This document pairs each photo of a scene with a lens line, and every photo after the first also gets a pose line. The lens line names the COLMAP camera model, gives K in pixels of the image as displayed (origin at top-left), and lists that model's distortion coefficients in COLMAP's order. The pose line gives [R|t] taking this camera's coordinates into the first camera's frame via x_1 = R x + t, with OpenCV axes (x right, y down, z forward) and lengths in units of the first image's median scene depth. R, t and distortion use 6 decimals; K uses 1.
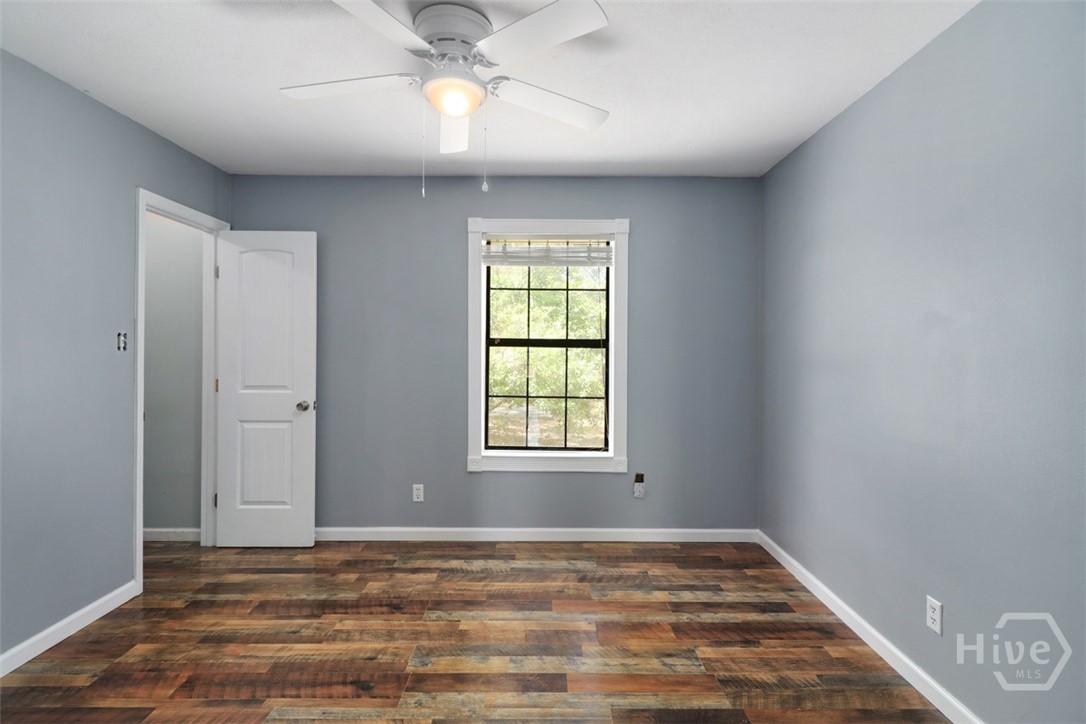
lens RADIAL K [[504.4, 0, 547.1], [0, 504.4, 347.4], [0, 0, 1]] dist [0.013007, -0.000177]
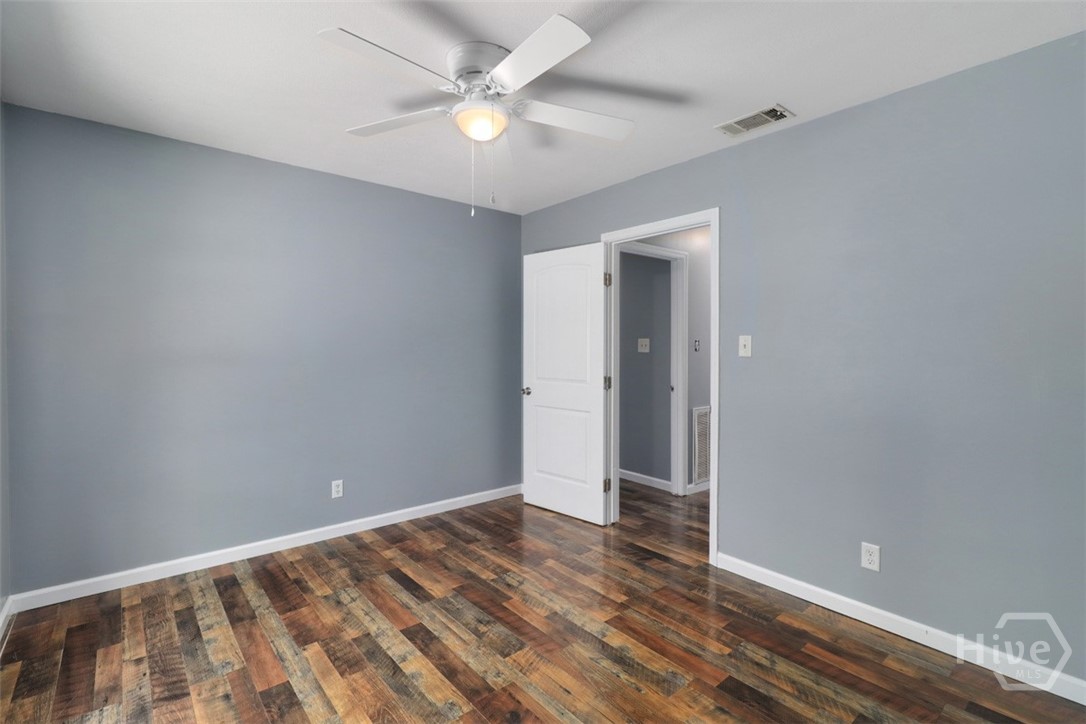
lens RADIAL K [[504.4, 0, 547.1], [0, 504.4, 347.4], [0, 0, 1]] dist [0.013007, -0.000177]
pose [[-0.646203, -0.007962, 0.763124, -0.946047], [-0.007264, 0.999964, 0.004281, -0.002115], [-0.763131, -0.002777, -0.646237, 1.345919]]
